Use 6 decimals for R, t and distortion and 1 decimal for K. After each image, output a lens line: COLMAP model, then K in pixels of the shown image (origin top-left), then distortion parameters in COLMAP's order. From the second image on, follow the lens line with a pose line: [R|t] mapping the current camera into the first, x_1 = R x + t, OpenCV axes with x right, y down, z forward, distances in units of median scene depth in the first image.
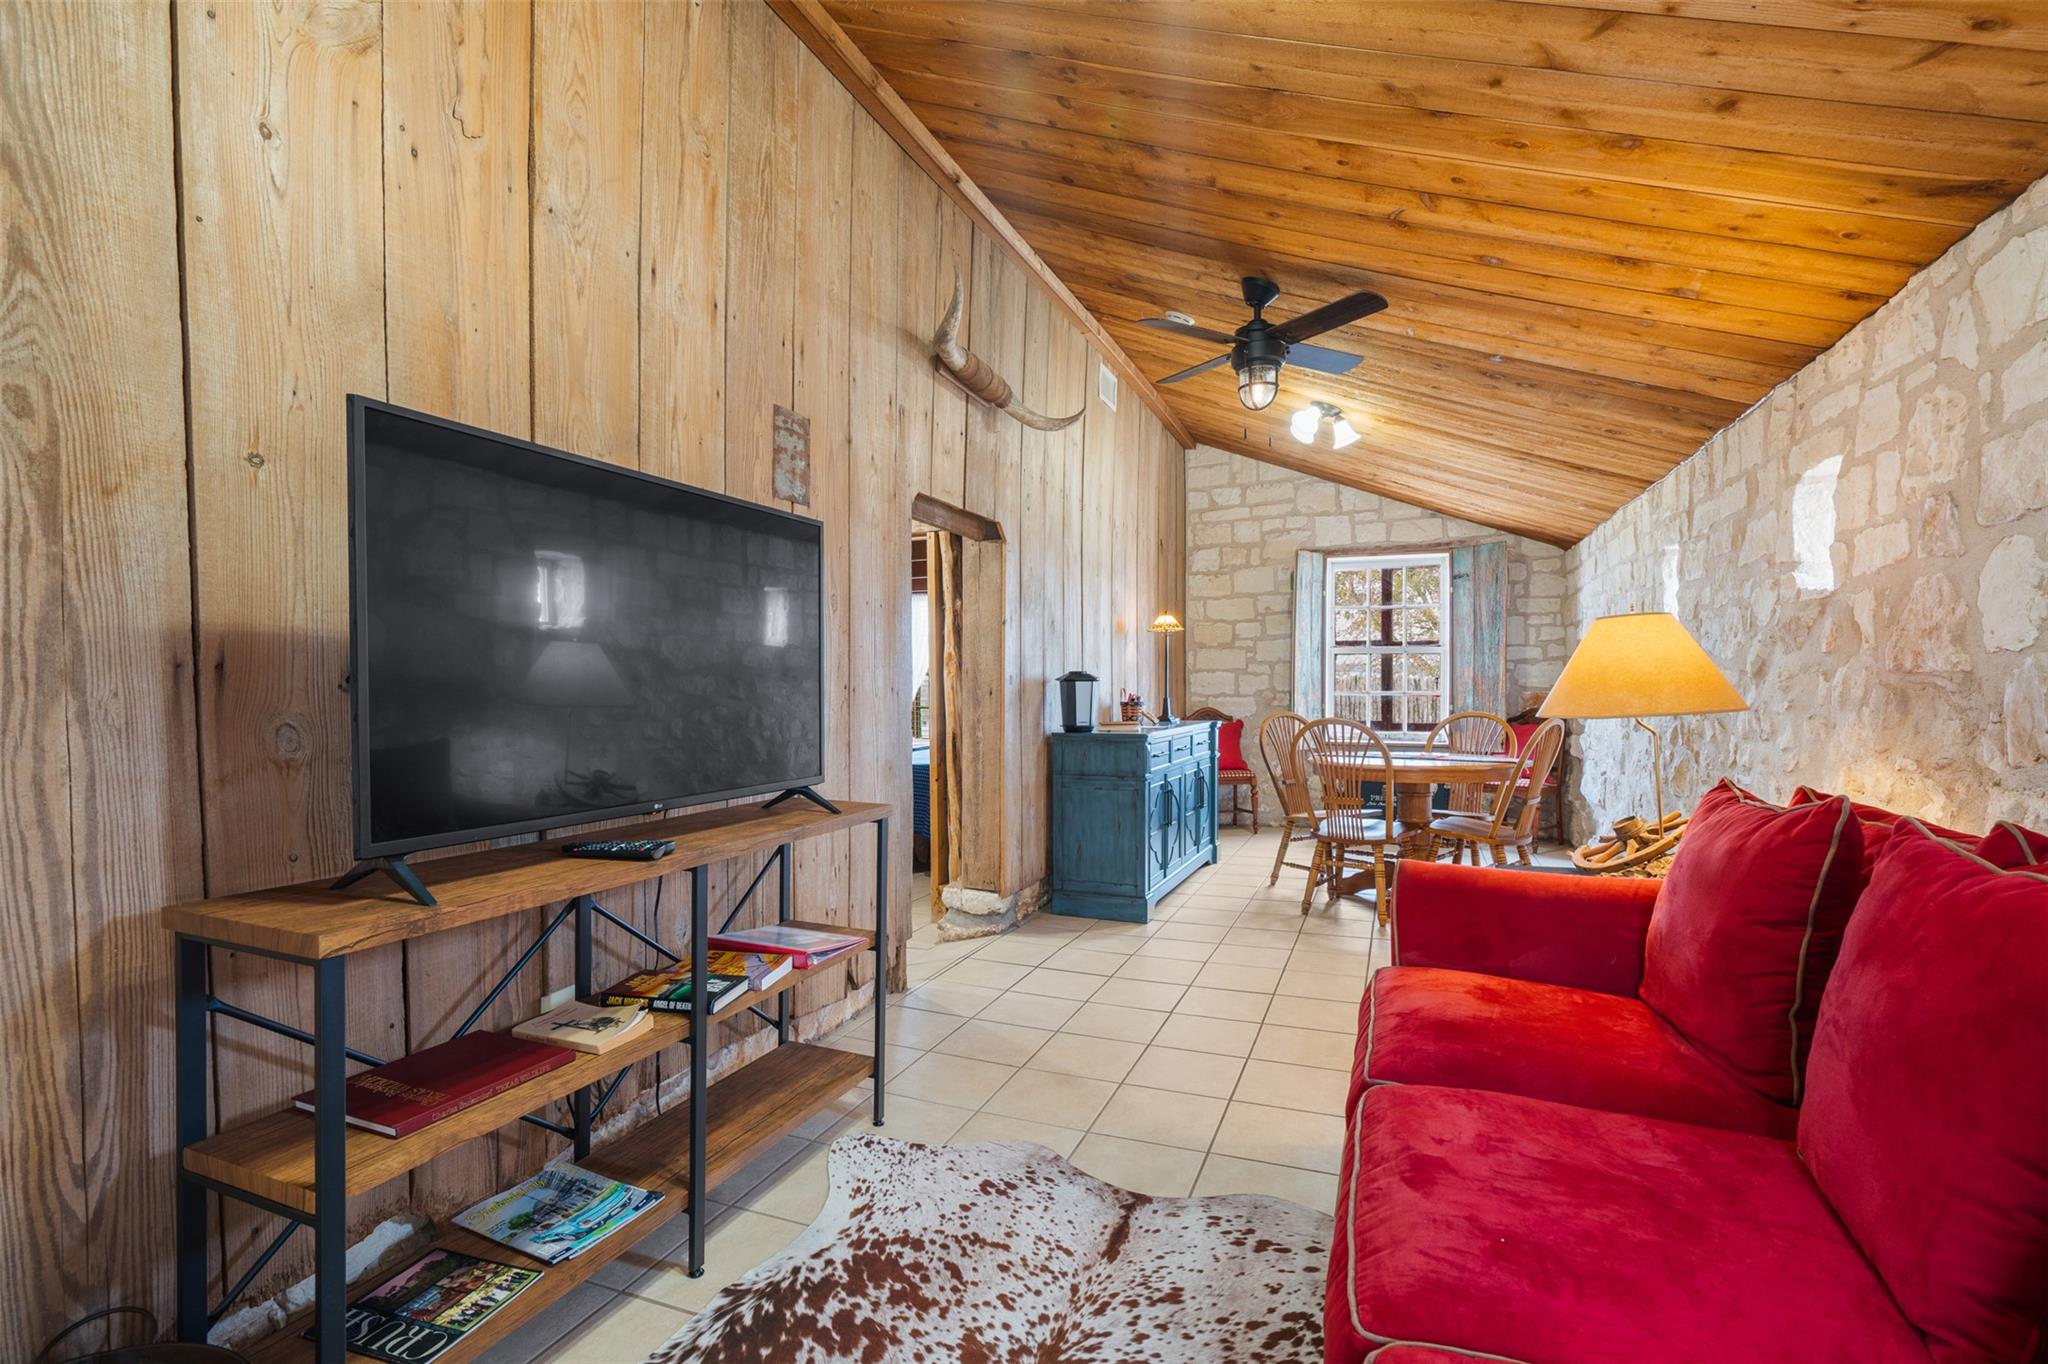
lens RADIAL K [[929.0, 0, 1032.2], [0, 929.0, 692.9], [0, 0, 1]] dist [-0.002711, -0.000229]
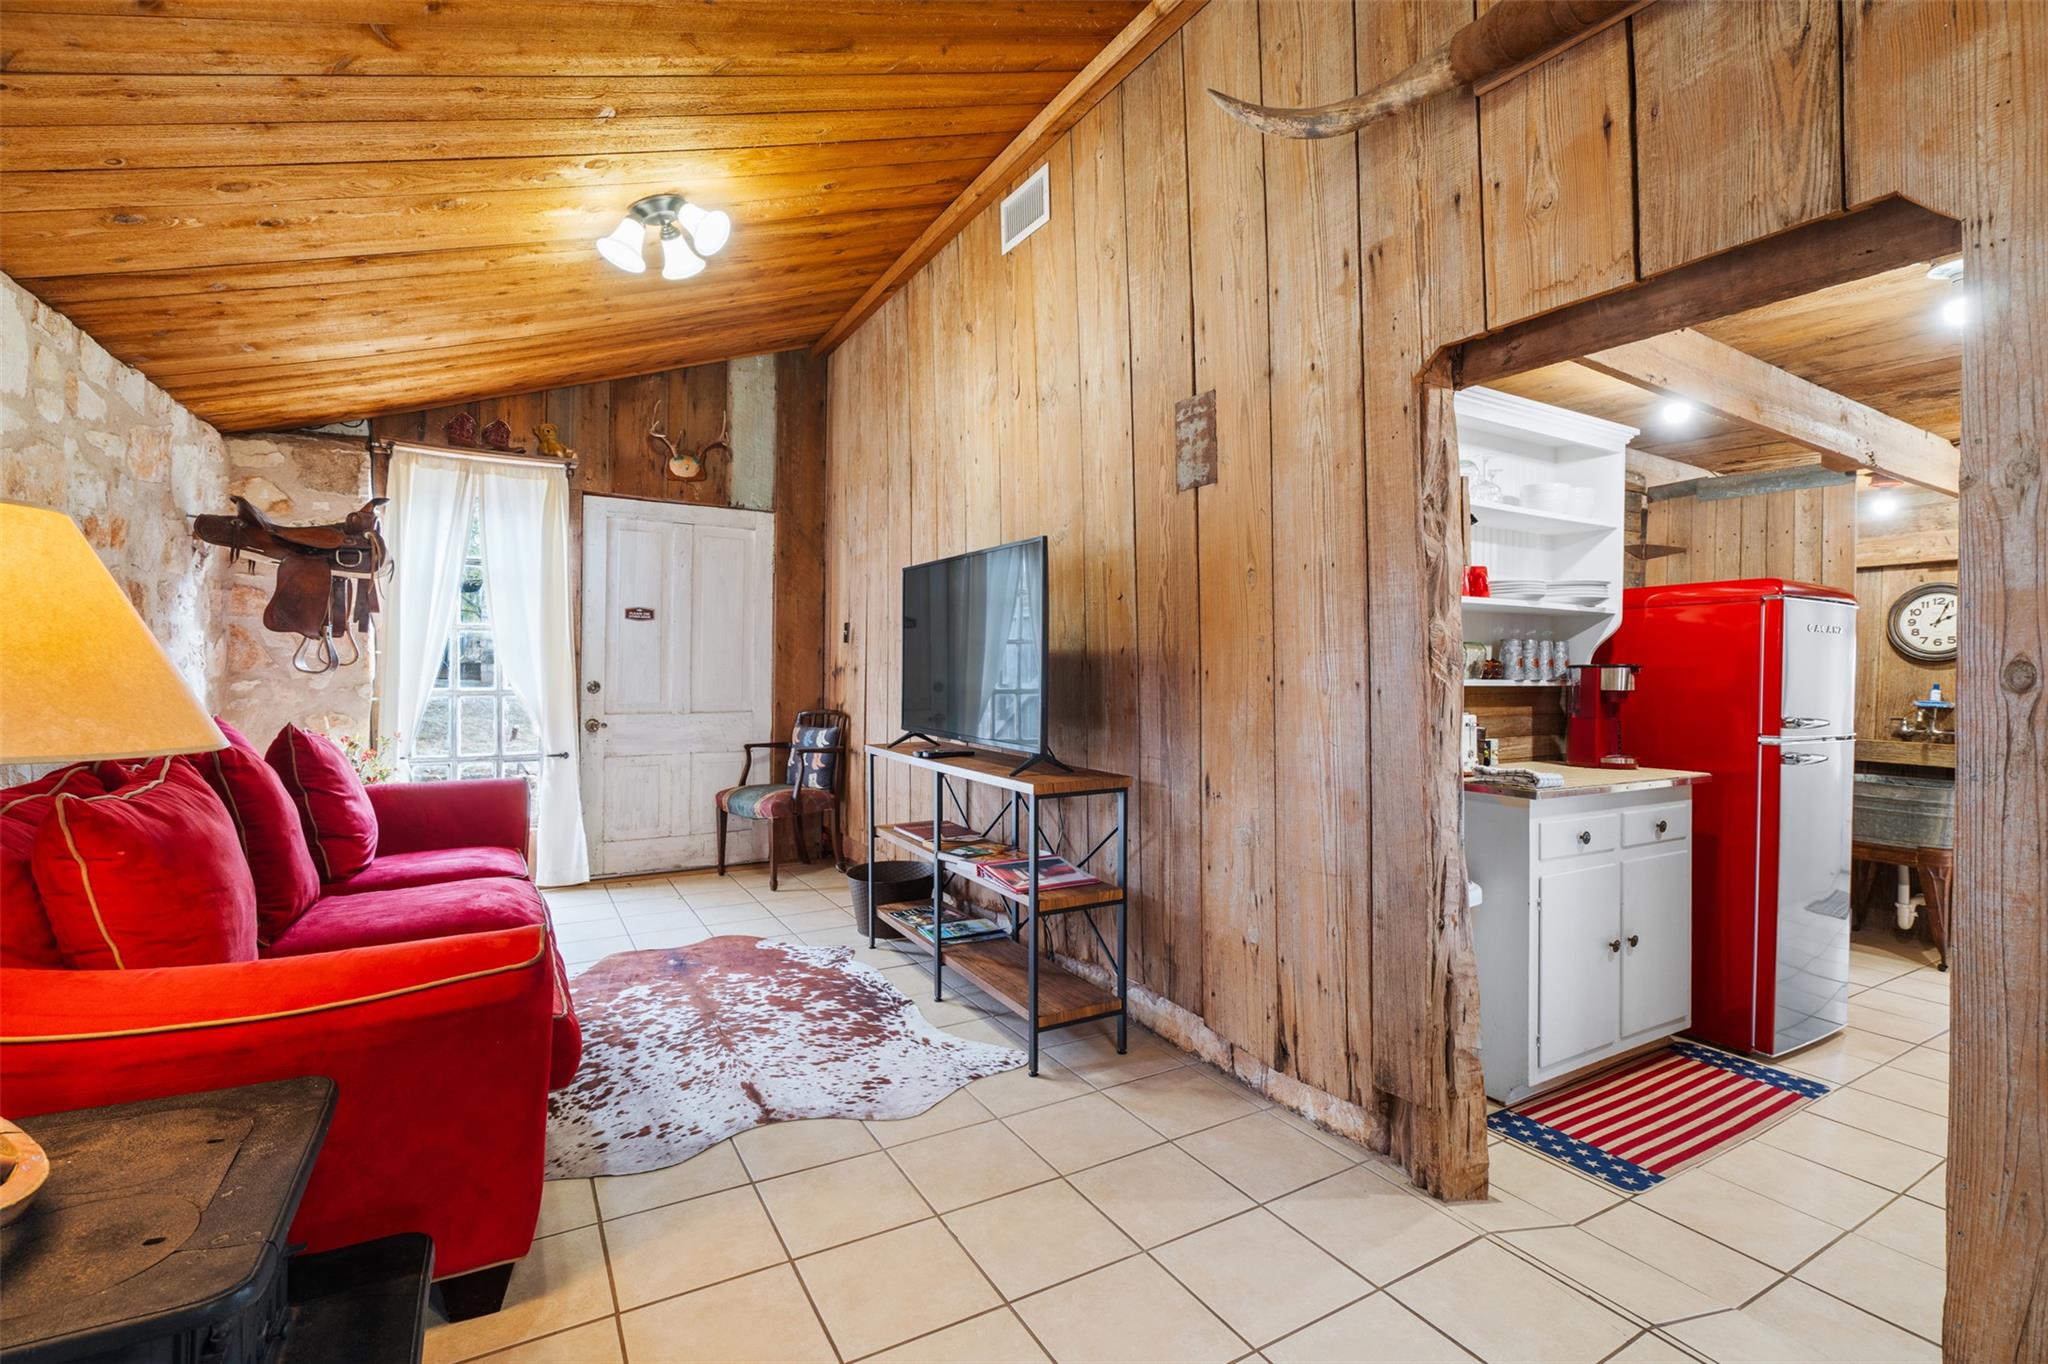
lens RADIAL K [[929.0, 0, 1036.3], [0, 929.0, 669.0], [0, 0, 1]] dist [-0.002711, -0.000229]
pose [[-0.611495, -0.005854, -0.791227, 0.892038], [-0.020856, 0.999744, 0.008721, -0.027460], [0.790973, 0.021835, -0.611461, 2.119329]]
